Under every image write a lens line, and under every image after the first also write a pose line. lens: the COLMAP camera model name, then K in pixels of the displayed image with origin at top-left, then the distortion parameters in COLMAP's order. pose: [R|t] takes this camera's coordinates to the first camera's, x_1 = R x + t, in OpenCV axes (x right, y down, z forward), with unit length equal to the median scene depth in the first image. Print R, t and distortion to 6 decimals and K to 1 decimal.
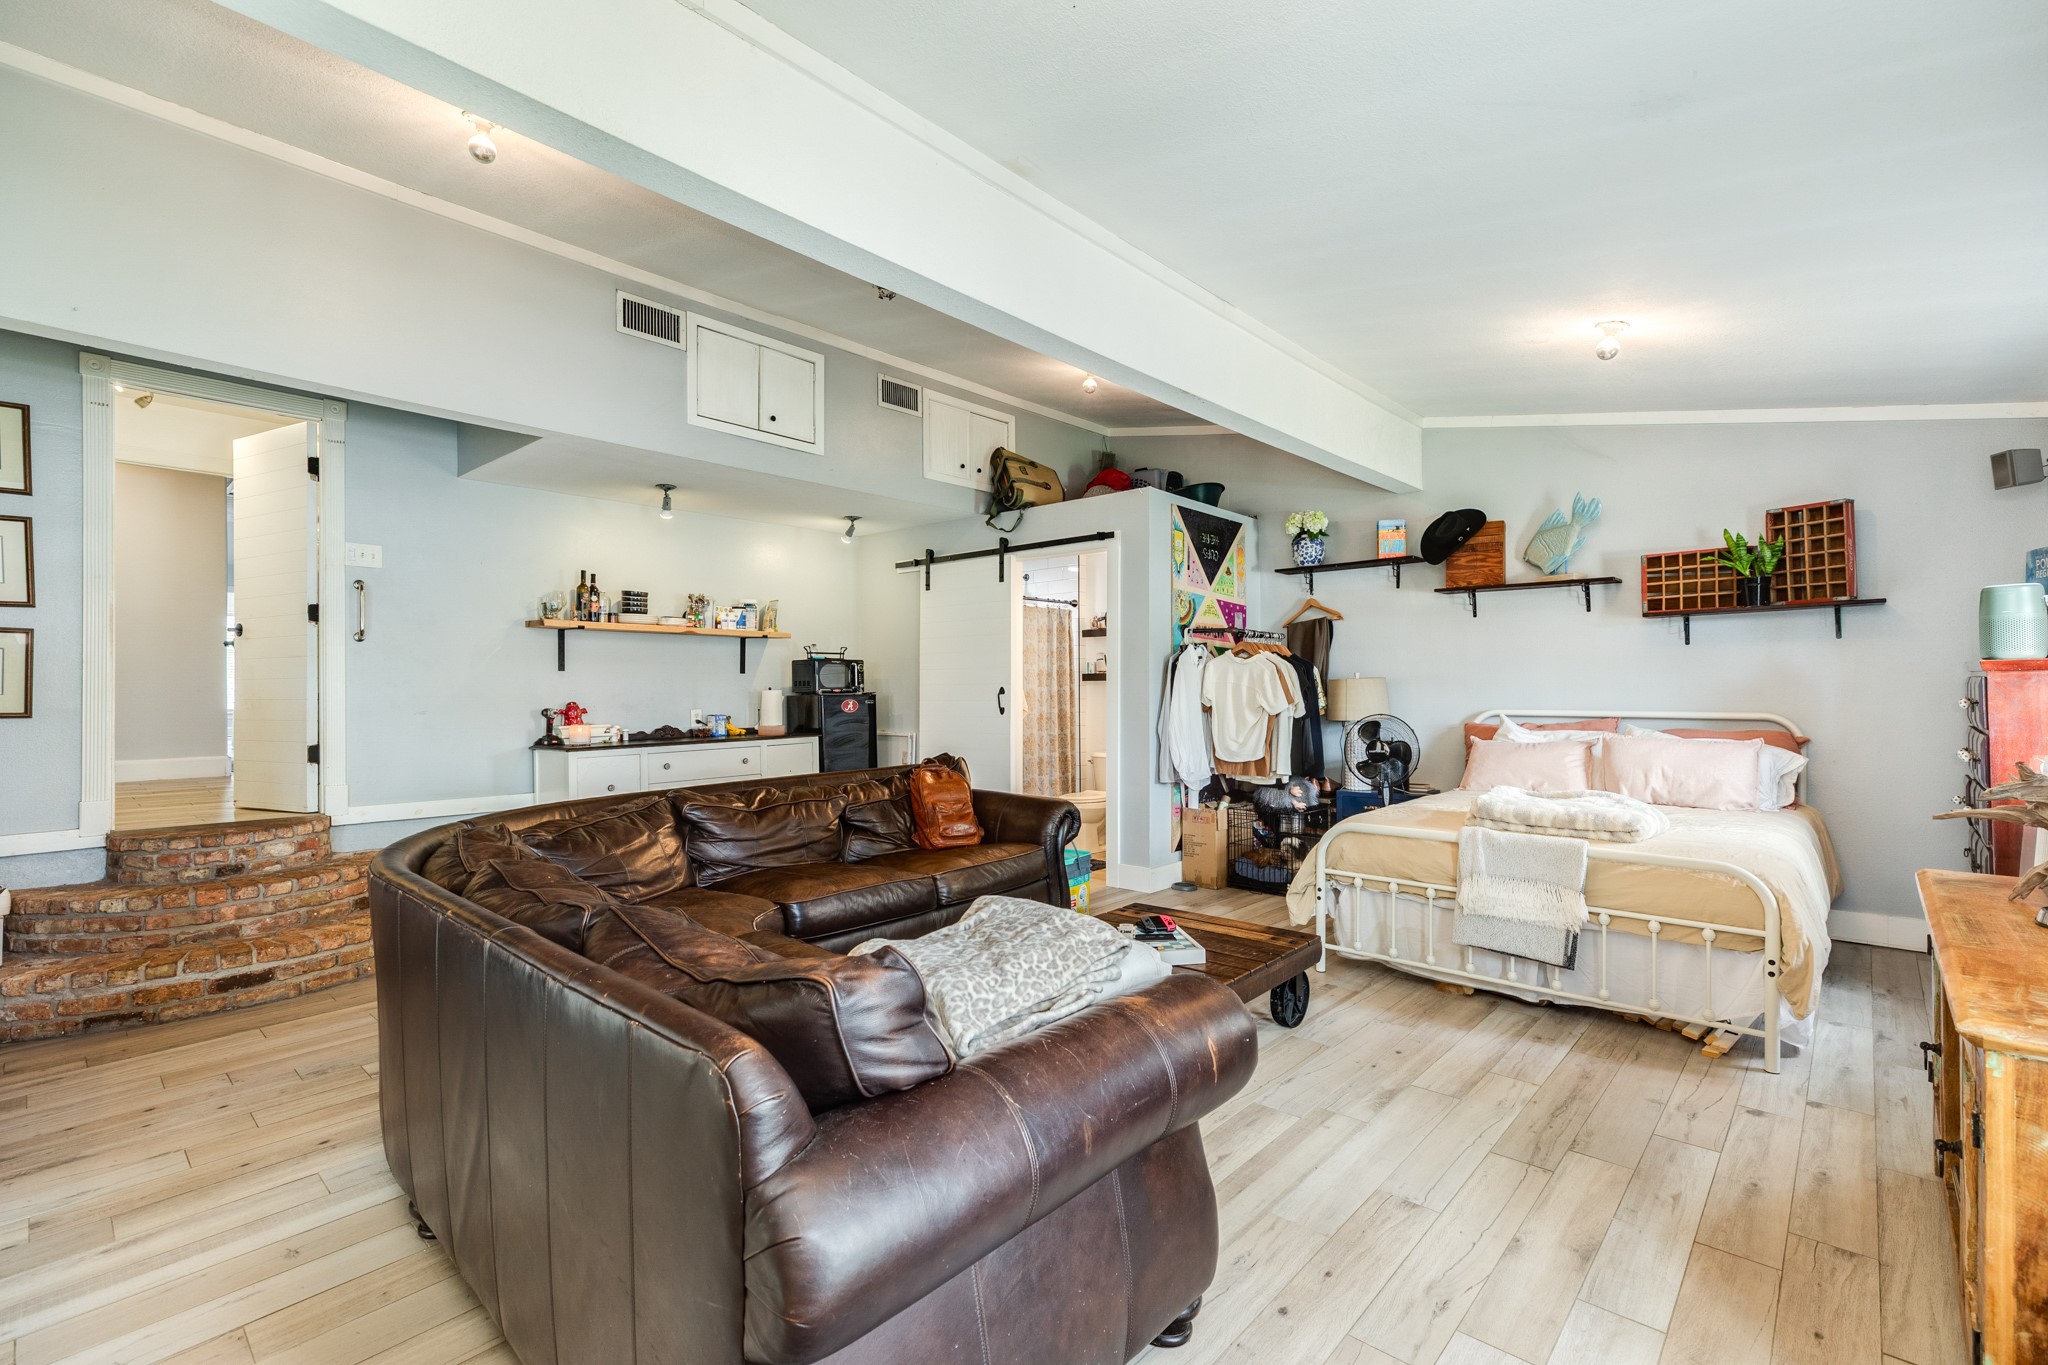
lens RADIAL K [[912.4, 0, 1019.2], [0, 912.4, 684.6], [0, 0, 1]] dist [0.002789, -0.000367]
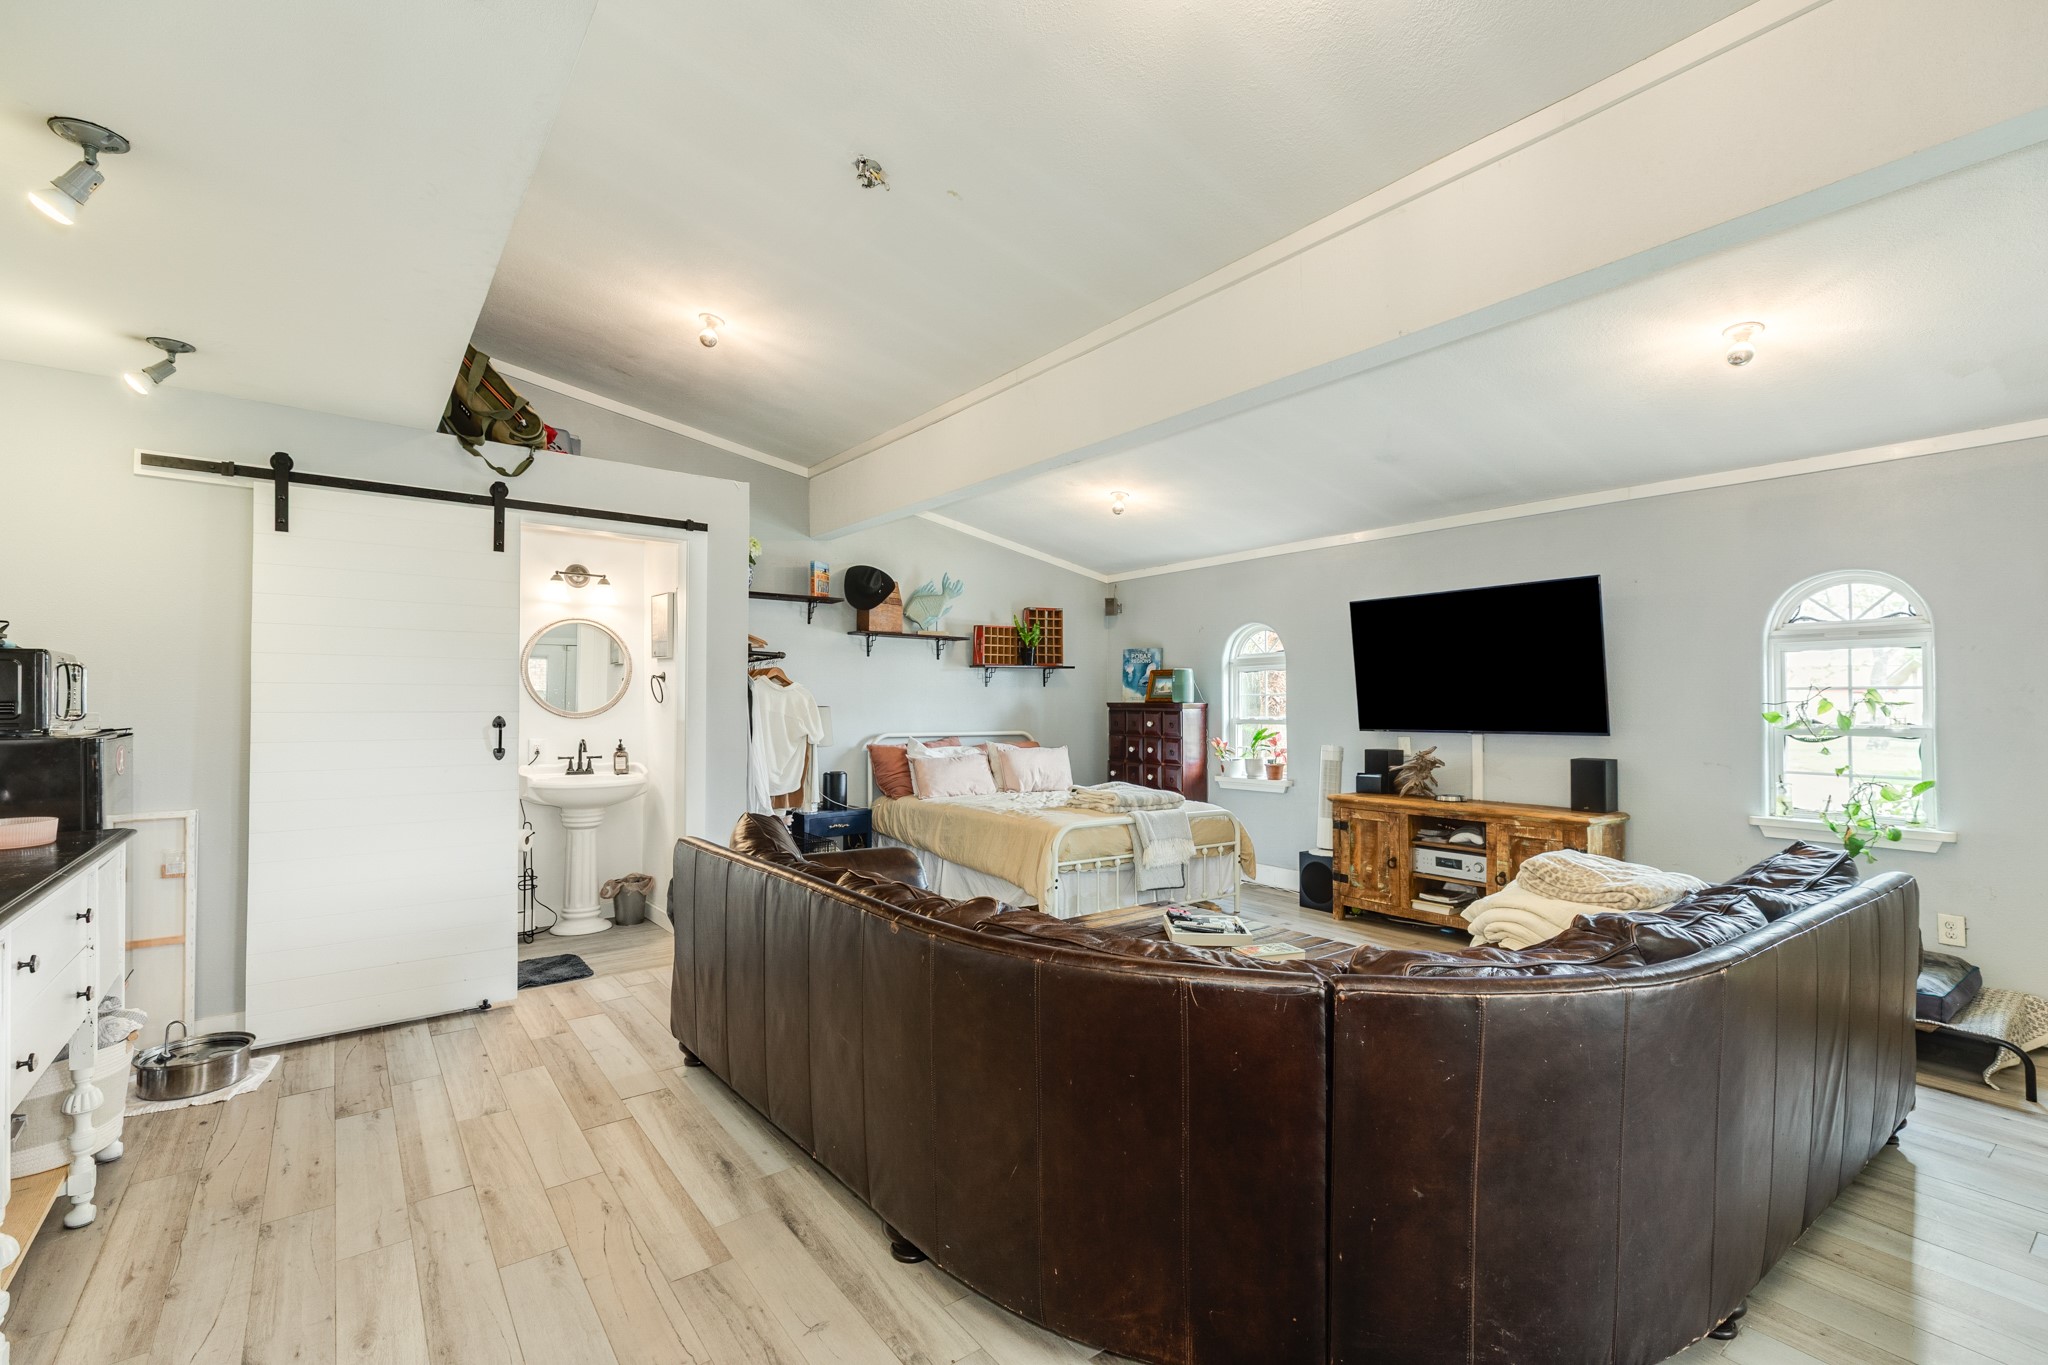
lens RADIAL K [[912.4, 0, 1027.9], [0, 912.4, 692.3], [0, 0, 1]] dist [0.002789, -0.000367]
pose [[0.174654, 0.019998, 0.984427, -0.701344], [-0.008908, 0.999785, -0.018730, -0.006828], [-0.984590, -0.005498, 0.174794, 0.634026]]
